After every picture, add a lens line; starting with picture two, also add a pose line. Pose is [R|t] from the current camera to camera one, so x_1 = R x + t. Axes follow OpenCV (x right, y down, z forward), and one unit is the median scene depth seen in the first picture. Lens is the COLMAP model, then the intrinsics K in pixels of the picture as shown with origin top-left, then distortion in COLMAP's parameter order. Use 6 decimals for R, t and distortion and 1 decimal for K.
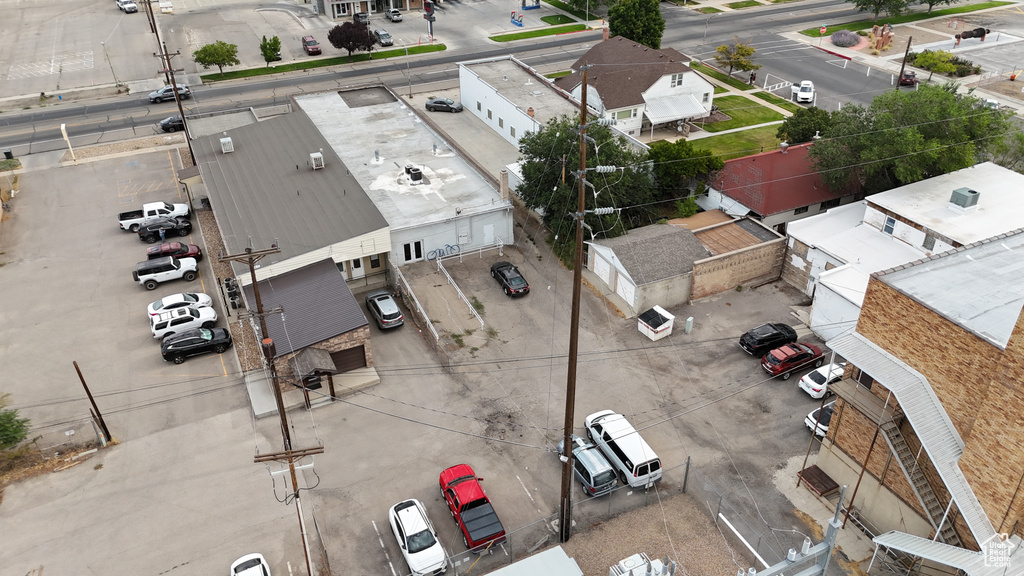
lens RADIAL K [[753.4, 0, 516.4], [0, 753.4, 283.7], [0, 0, 1]] dist [0.089929, -0.093783]
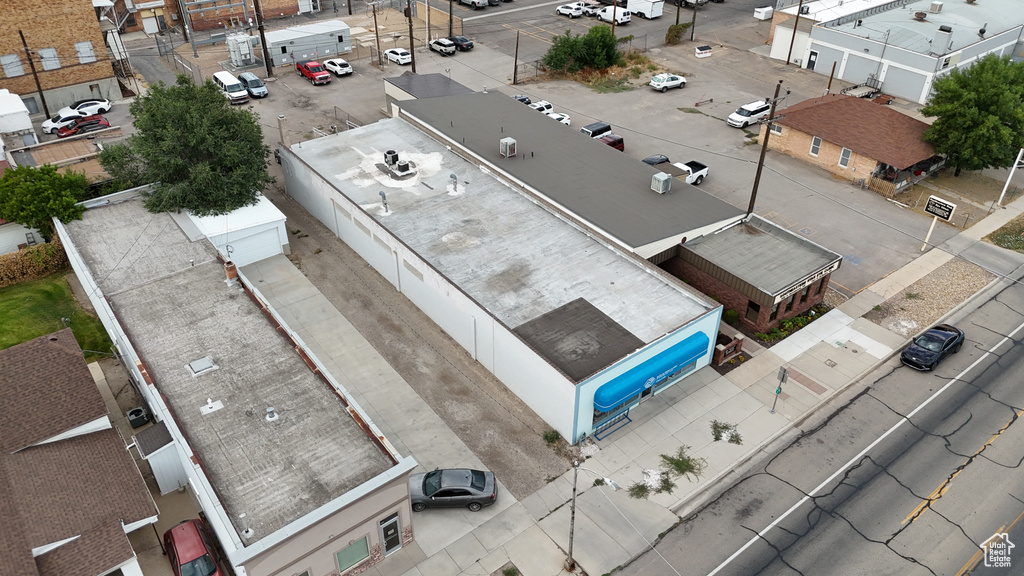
lens RADIAL K [[758.7, 0, 516.0], [0, 758.7, 283.7], [0, 0, 1]] dist [0.054727, -0.037926]
pose [[-0.977226, 0.122198, -0.173483, -0.110082], [-0.111703, 0.398869, 0.910179, -0.957937], [0.180419, 0.908830, -0.376135, 1.586663]]
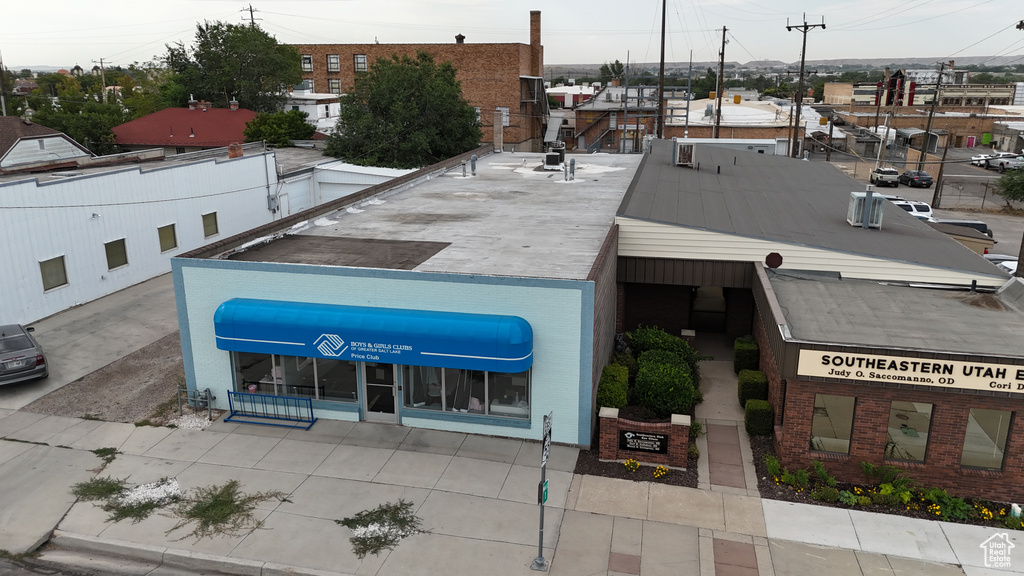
lens RADIAL K [[758.7, 0, 516.0], [0, 758.7, 283.7], [0, 0, 1]] dist [0.054727, -0.037926]
pose [[-0.791668, -0.158118, 0.590136, -0.554864], [0.324691, 0.709340, 0.625630, -0.529473], [-0.517530, 0.686903, -0.510222, 1.539325]]
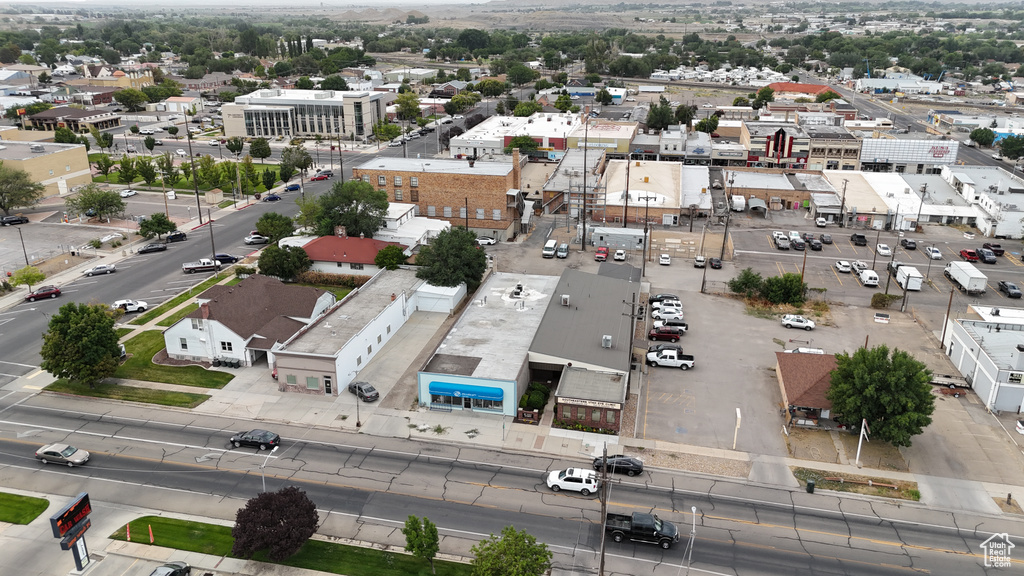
lens RADIAL K [[753.4, 0, 516.4], [0, 753.4, 283.7], [0, 0, 1]] dist [0.089929, -0.093783]
pose [[-0.795648, -0.203683, 0.570489, -1.111054], [0.321807, 0.655764, 0.682945, -1.332435], [-0.513211, 0.726971, -0.456211, 1.845478]]
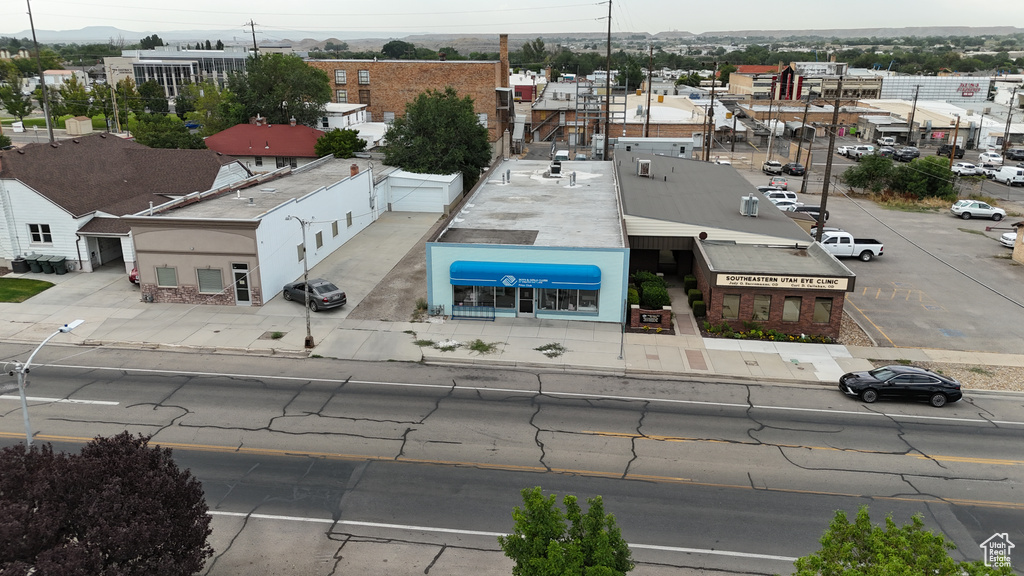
lens RADIAL K [[753.4, 0, 516.4], [0, 753.4, 283.7], [0, 0, 1]] dist [0.089929, -0.093783]
pose [[-0.853281, -0.155438, 0.497746, -0.653393], [0.275364, 0.676278, 0.683244, -0.789533], [-0.442817, 0.720060, -0.534253, 1.787905]]
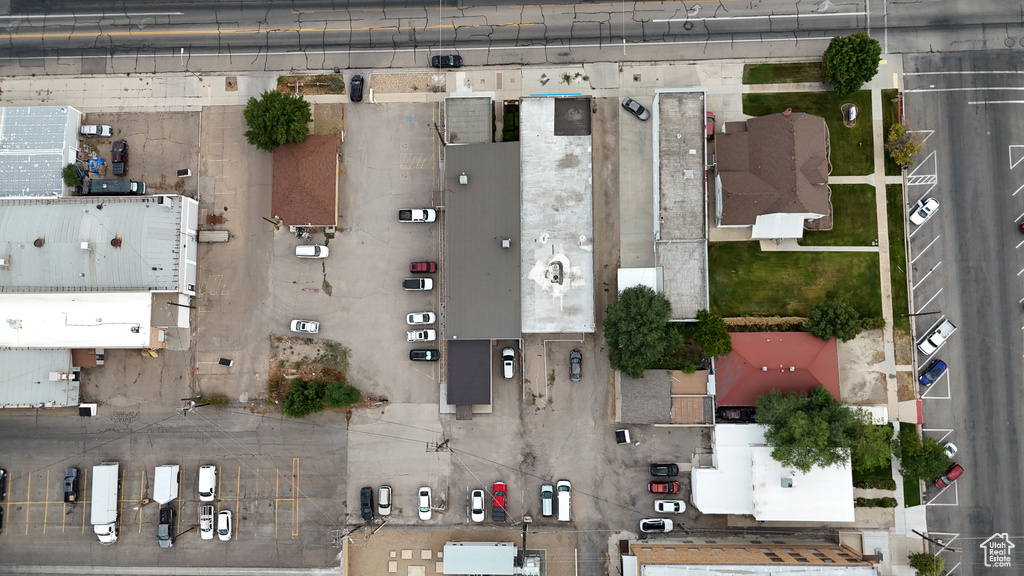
lens RADIAL K [[753.4, 0, 516.4], [0, 753.4, 283.7], [0, 0, 1]] dist [0.089929, -0.093783]
pose [[0.903414, 0.422365, -0.073833, -0.088605], [-0.196921, 0.561676, 0.803581, -1.564227], [0.380875, -0.711427, 0.590598, -0.033132]]
